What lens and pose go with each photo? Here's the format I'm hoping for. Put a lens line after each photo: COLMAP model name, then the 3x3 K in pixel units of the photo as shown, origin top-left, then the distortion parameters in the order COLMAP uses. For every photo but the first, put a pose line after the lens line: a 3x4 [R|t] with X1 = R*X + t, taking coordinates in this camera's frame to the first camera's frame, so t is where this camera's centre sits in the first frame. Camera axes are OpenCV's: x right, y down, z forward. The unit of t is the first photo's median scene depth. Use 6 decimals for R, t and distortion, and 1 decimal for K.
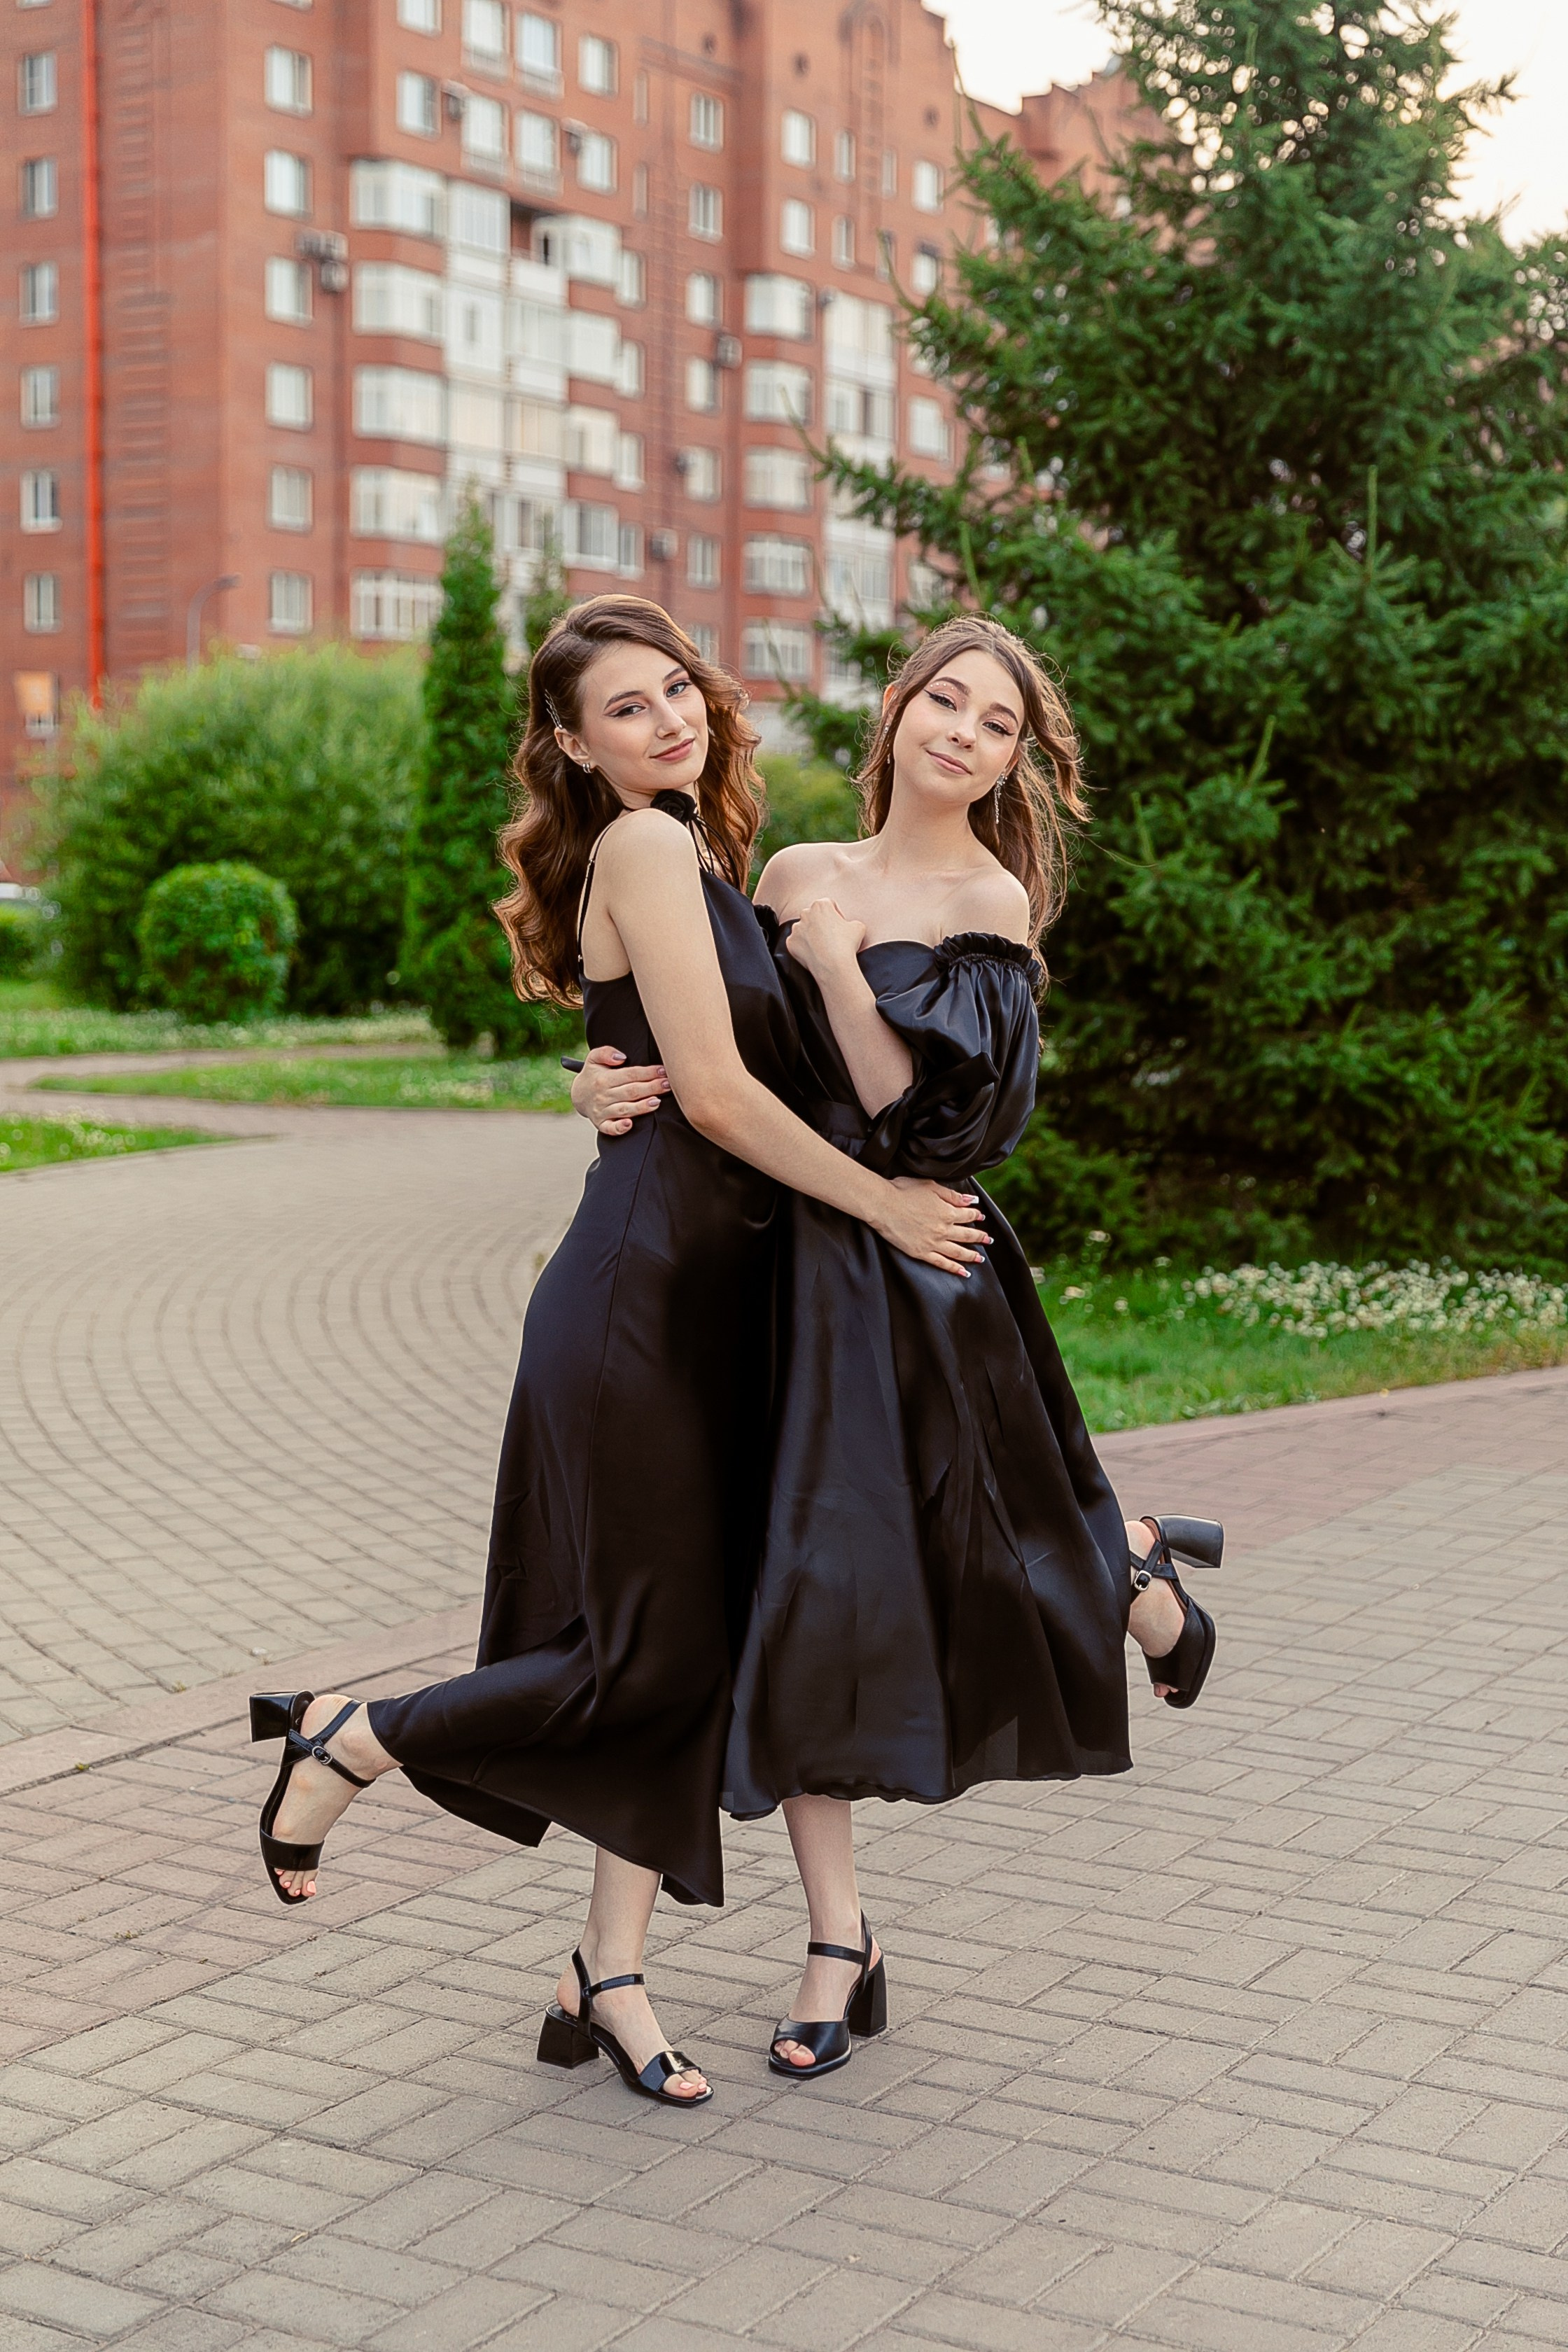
lens RADIAL K [[3498.8, 0, 752.5], [0, 3498.8, 1174.4], [0, 0, 1]] dist [0.017478, 0.000000]
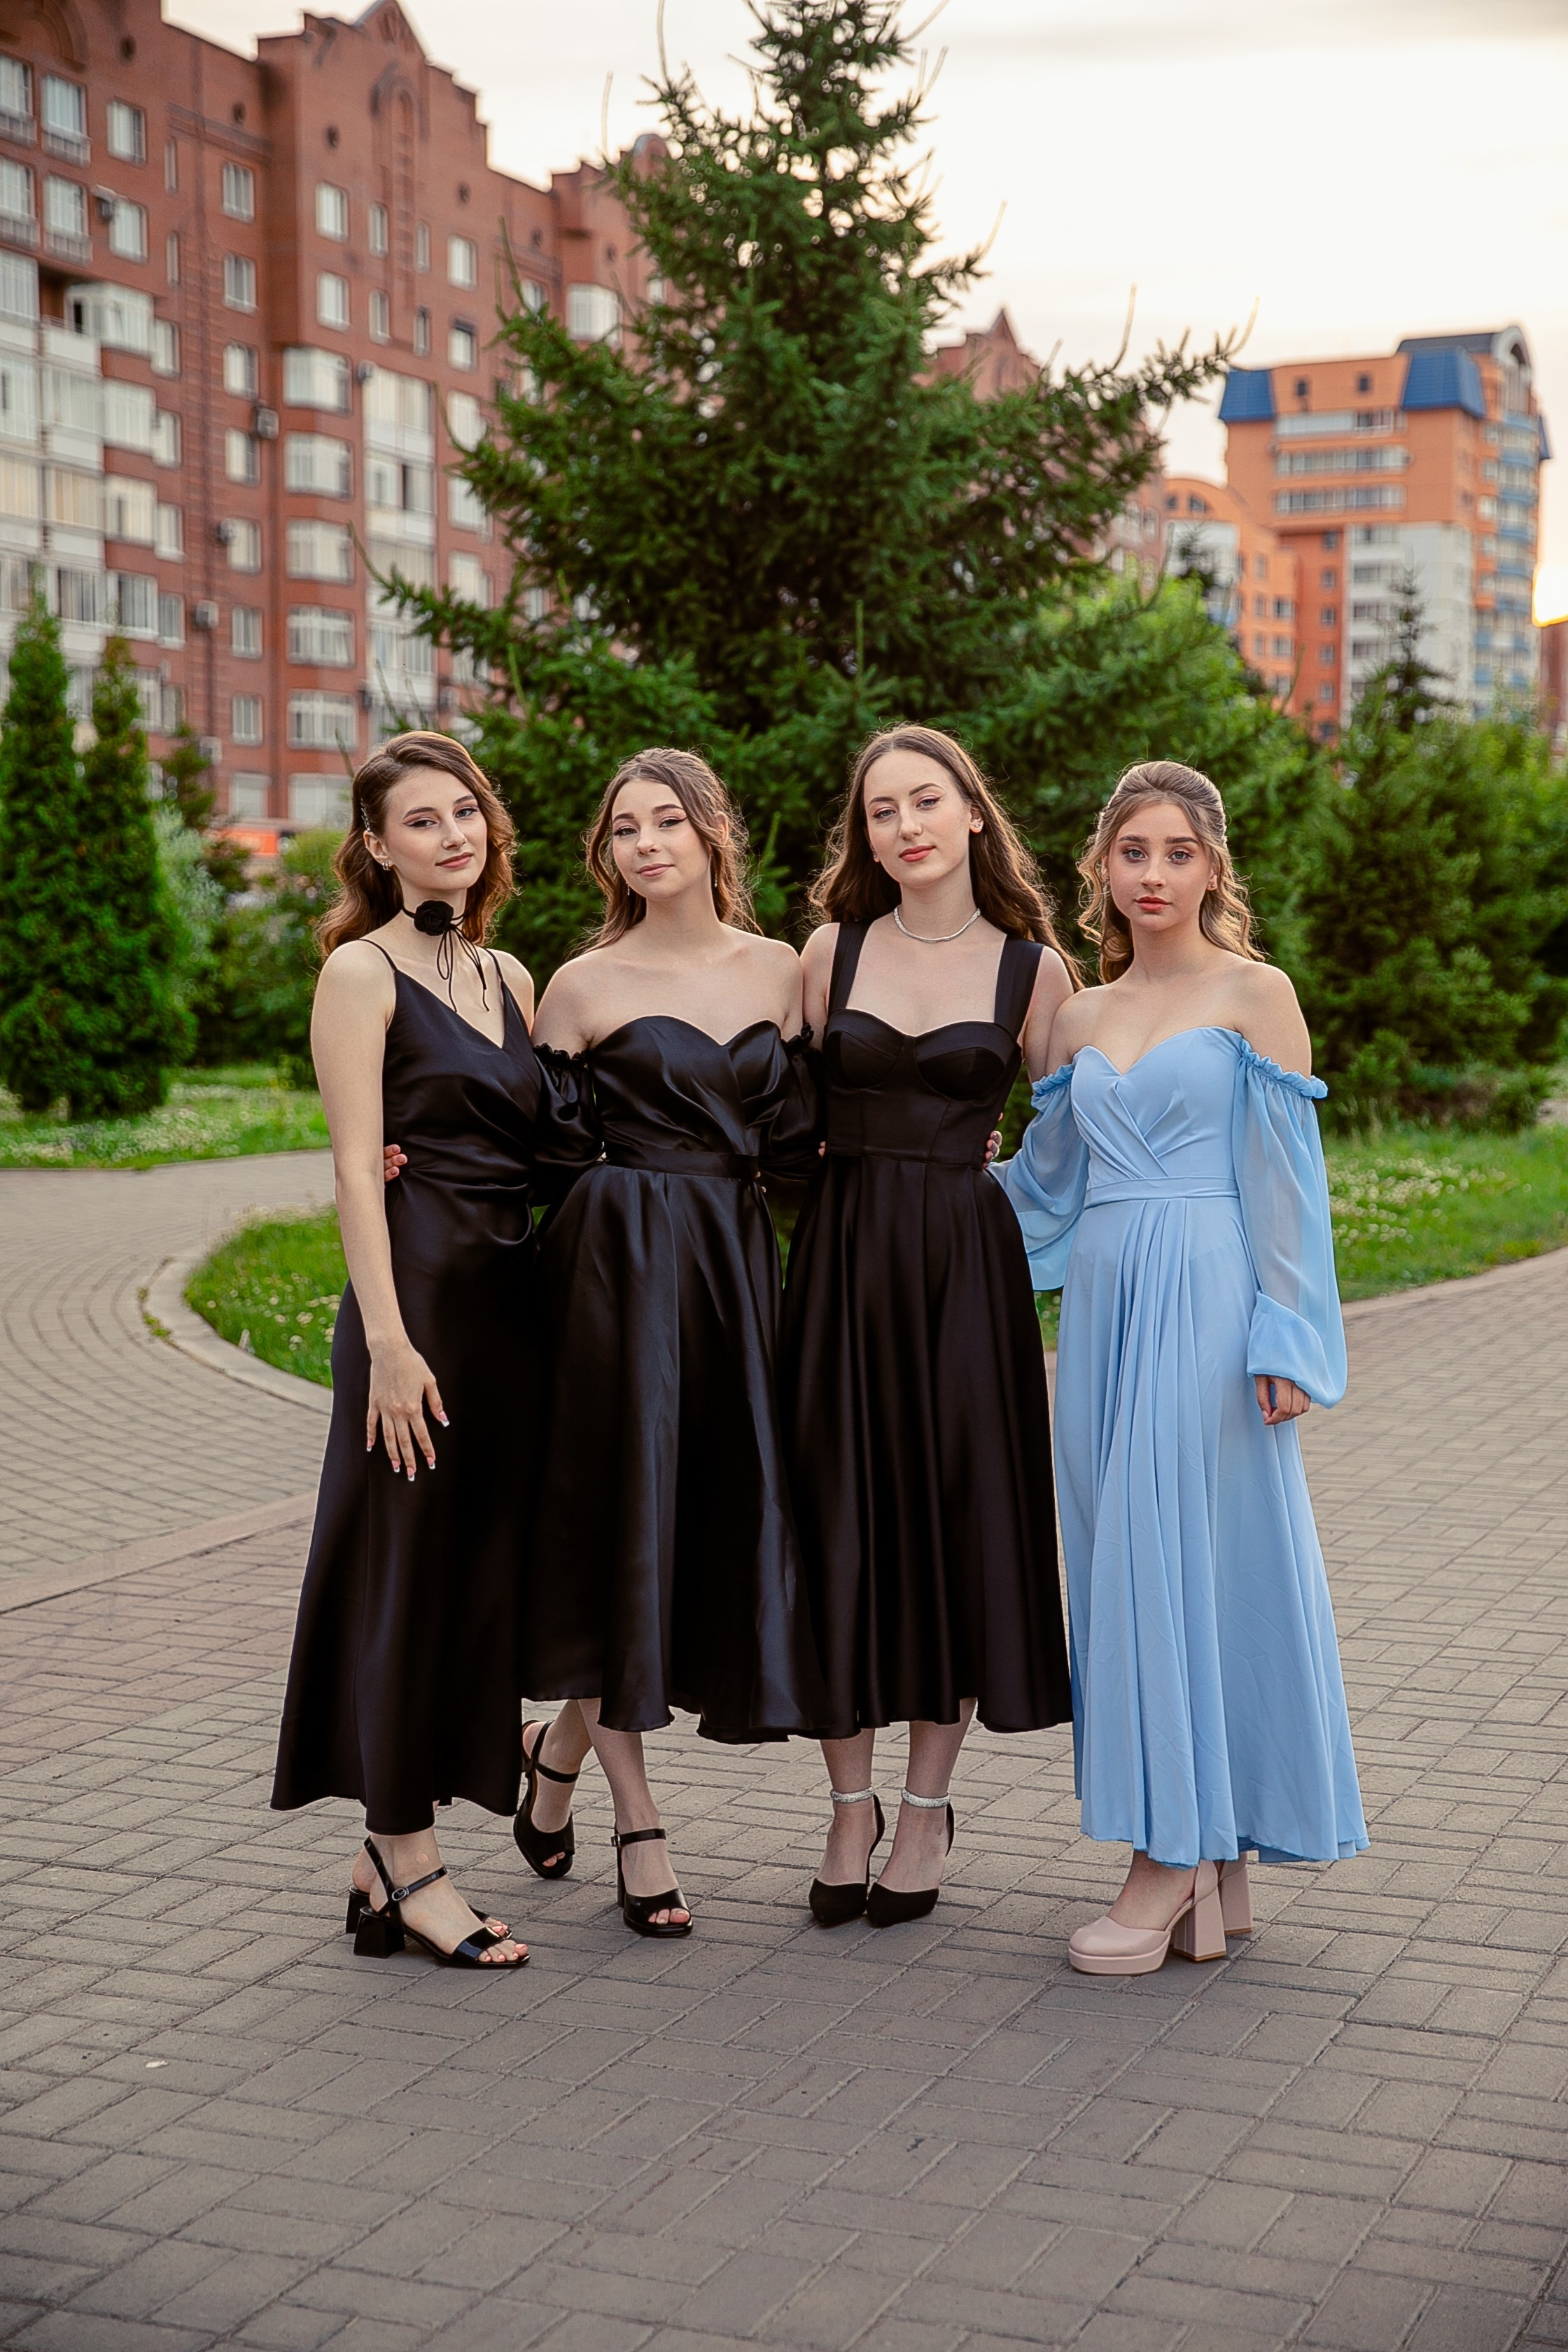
lens RADIAL K [[3515.1, 0, 777.6], [0, 3515.1, 1187.2], [0, 0, 1]] dist [0.134495, 0.000000]
pose [[0.990775, -0.015810, 0.134588, -0.012017], [0.017934, 0.999733, -0.014583, 0.011462], [-0.134322, 0.016862, 0.990794, -0.155110]]
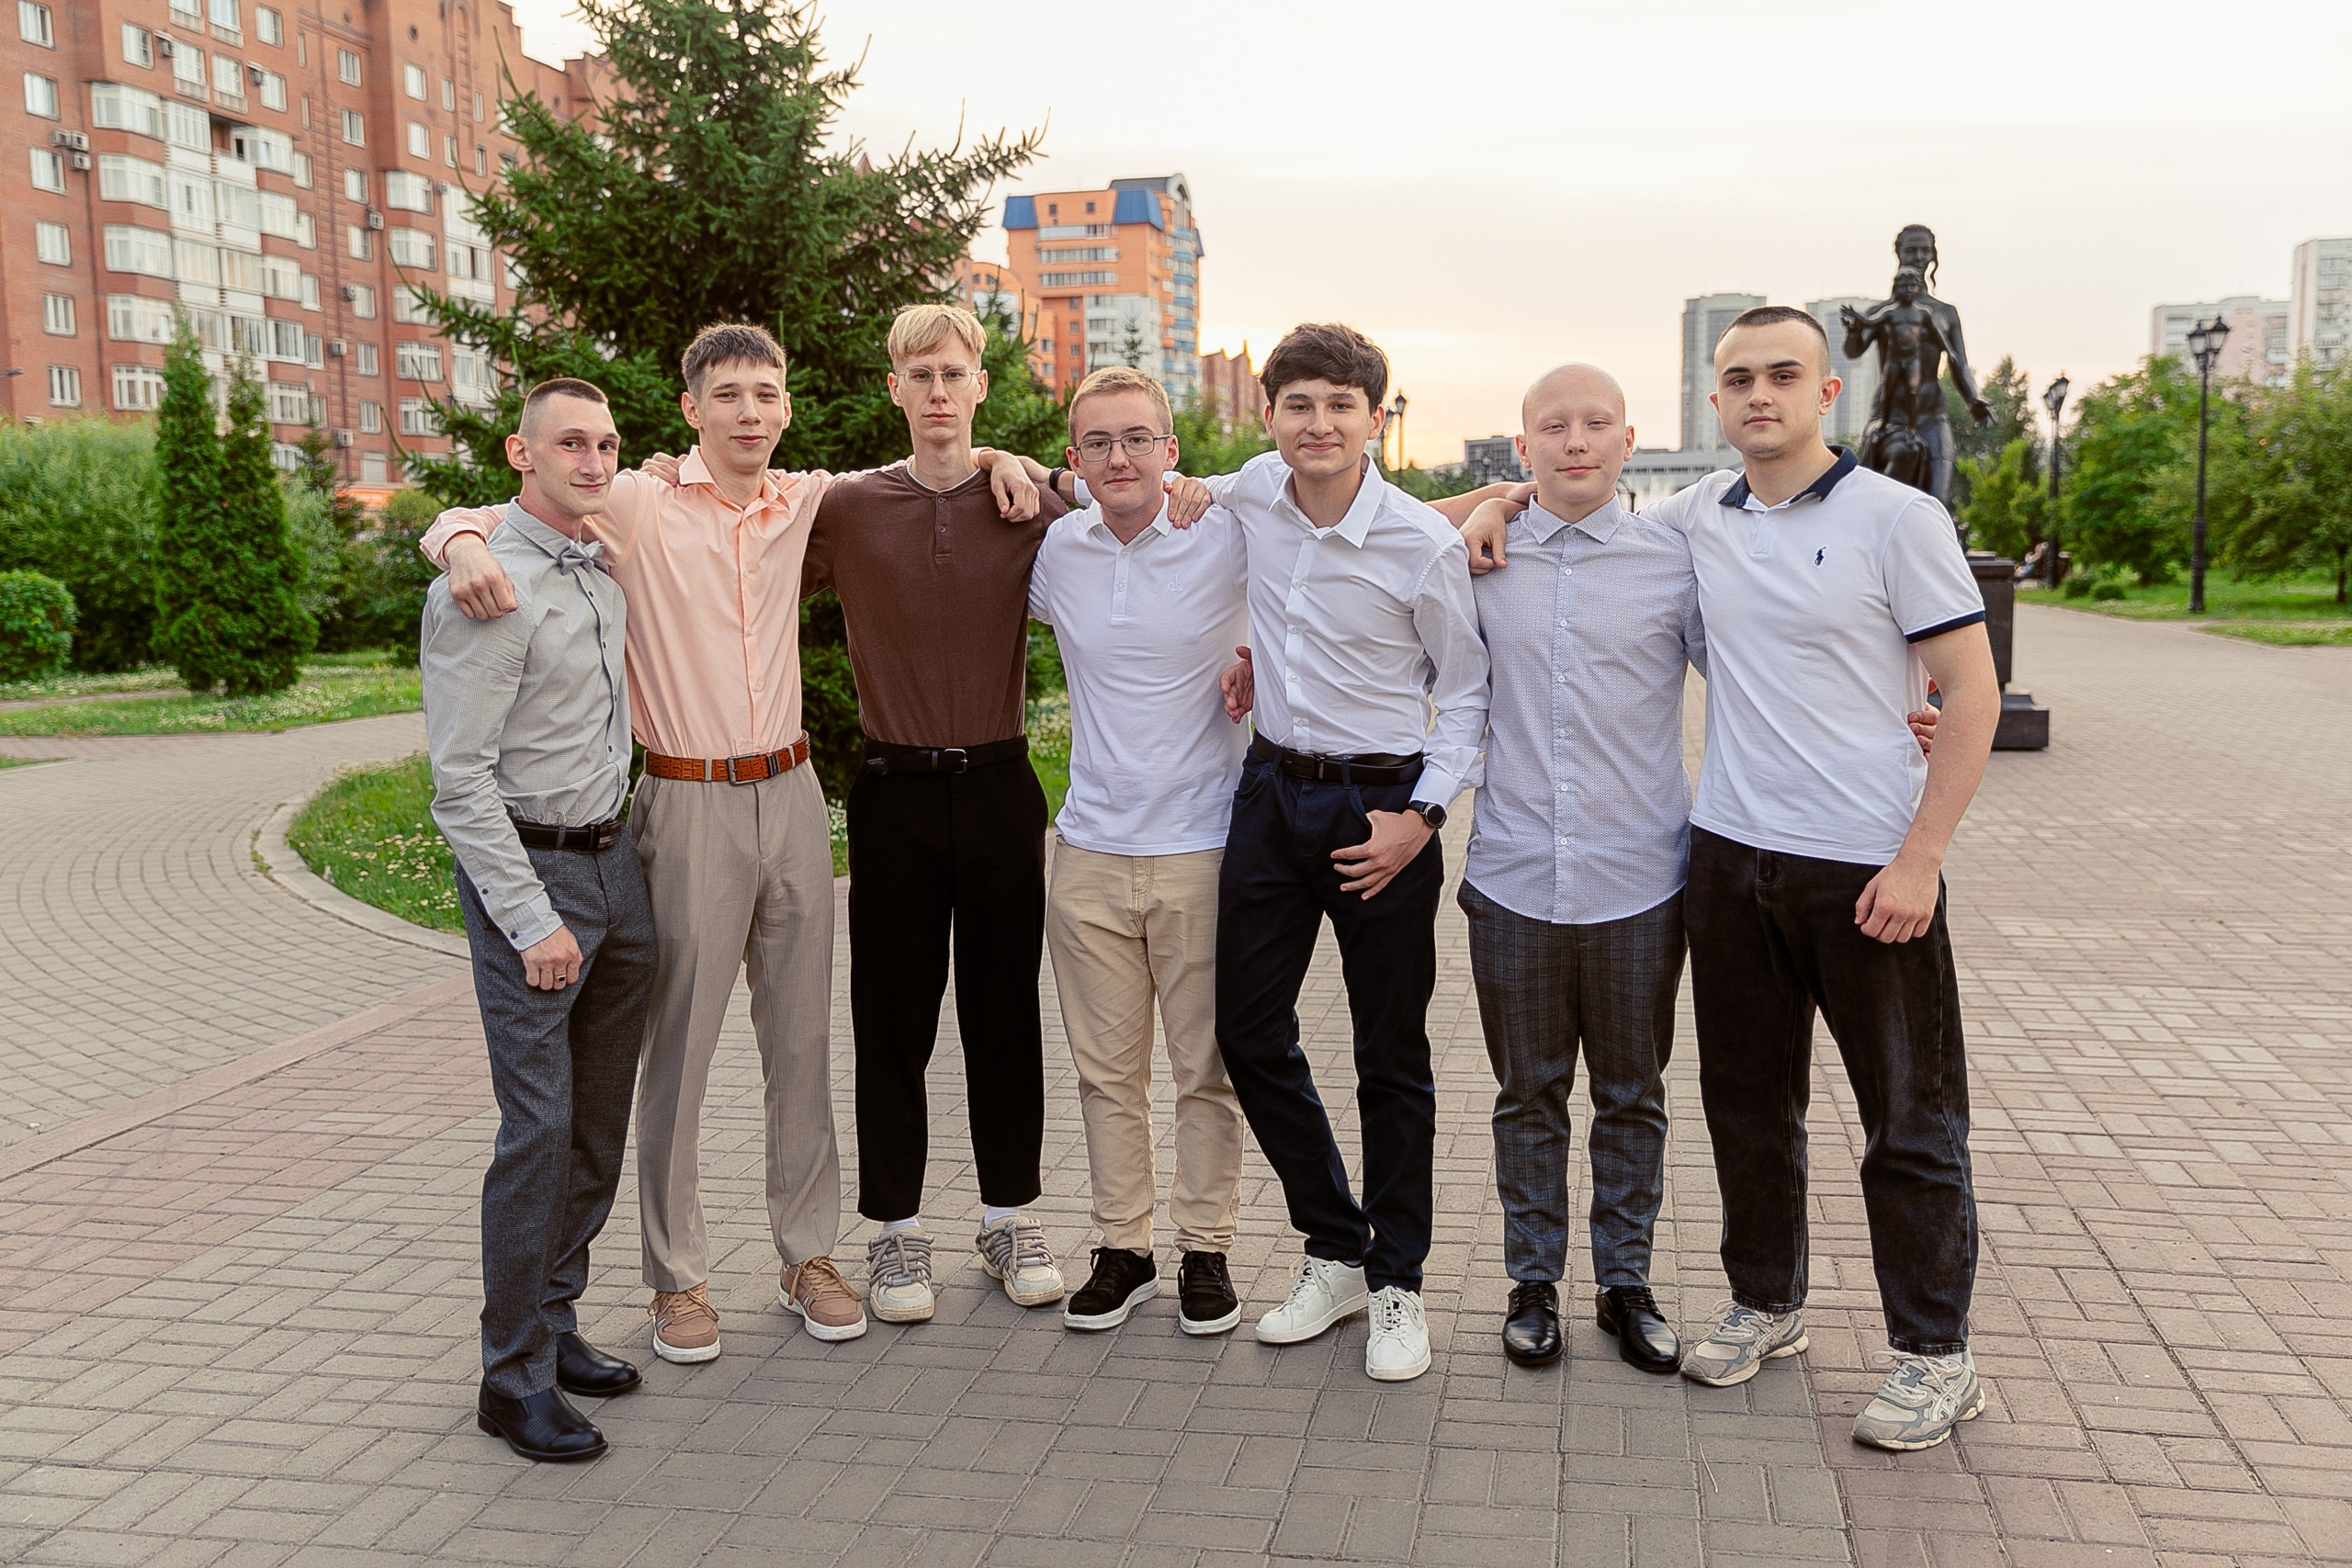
lens RADIAL K [[2146.8, 0, 1193.4], [0, 2146.8, 790.1], [0, 0, 1]] dist [0.004830, 0.000000]
pose [[0.941281, -0.061344, 0.332005, 0.013913], [0.053265, 0.998022, 0.033387, -0.003954], [-0.333396, -0.013742, 0.942687, -0.001330]]
